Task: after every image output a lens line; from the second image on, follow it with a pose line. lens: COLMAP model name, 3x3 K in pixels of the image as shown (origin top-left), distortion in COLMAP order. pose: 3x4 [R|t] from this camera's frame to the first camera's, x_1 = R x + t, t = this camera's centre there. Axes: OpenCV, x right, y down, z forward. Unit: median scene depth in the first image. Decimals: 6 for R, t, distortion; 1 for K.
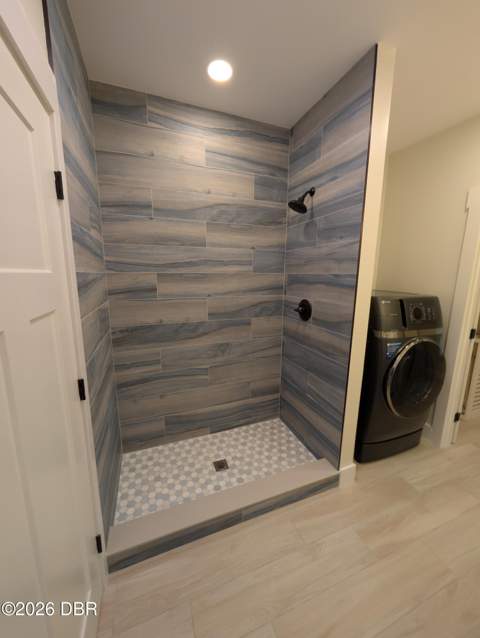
lens RADIAL K [[242.6, 0, 236.8], [0, 242.6, 317.7], [0, 0, 1]] dist [-0.000123, 0.000307]
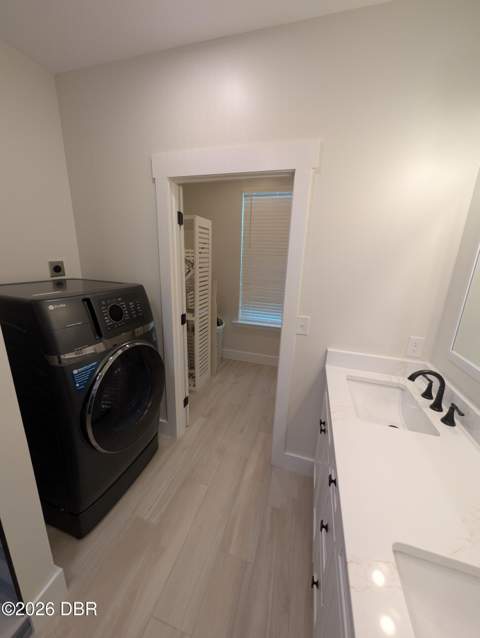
lens RADIAL K [[242.6, 0, 236.8], [0, 242.6, 317.7], [0, 0, 1]] dist [-0.000123, 0.000307]
pose [[0.617559, -0.197543, 0.761313, 0.407863], [0.117271, 0.980252, 0.159226, -0.078185], [-0.777733, -0.009052, 0.628530, 0.249951]]
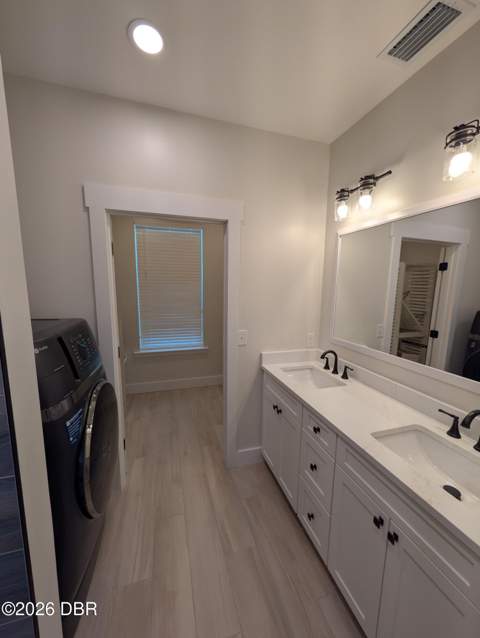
lens RADIAL K [[242.6, 0, 236.8], [0, 242.6, 317.7], [0, 0, 1]] dist [-0.000123, 0.000307]
pose [[0.075284, -0.151394, 0.985602, 0.146065], [0.164350, 0.976774, 0.137485, -0.127276], [-0.983525, 0.151633, 0.098417, 0.513034]]
